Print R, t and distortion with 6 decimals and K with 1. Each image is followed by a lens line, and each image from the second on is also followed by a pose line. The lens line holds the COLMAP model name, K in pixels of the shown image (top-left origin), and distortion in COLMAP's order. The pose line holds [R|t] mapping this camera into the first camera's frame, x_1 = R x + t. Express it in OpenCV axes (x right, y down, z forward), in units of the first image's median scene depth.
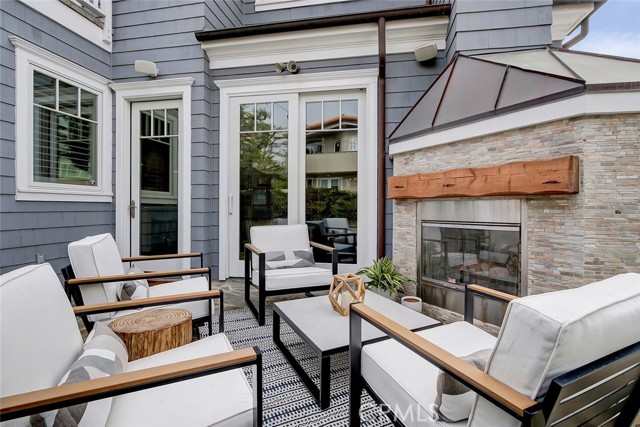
lens RADIAL K [[298.2, 0, 324.3], [0, 298.2, 210.2], [0, 0, 1]] dist [-0.011145, 0.001102]
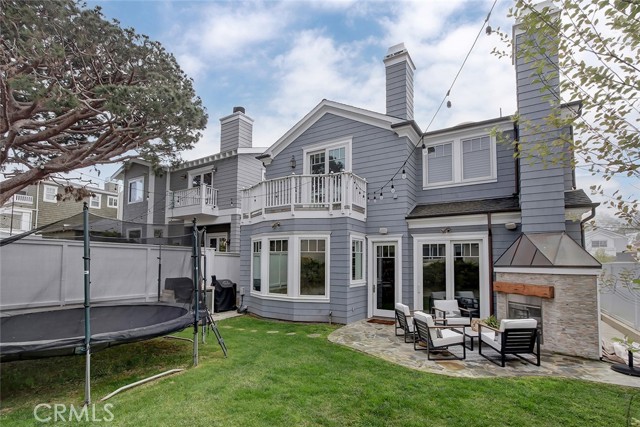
lens RADIAL K [[298.2, 0, 346.5], [0, 298.2, 240.1], [0, 0, 1]] dist [-0.011145, 0.001102]
pose [[0.953193, -0.017324, -0.301865, -0.164937], [-0.009888, 0.996037, -0.088387, -0.197470], [0.302200, 0.087235, 0.949245, -1.471034]]
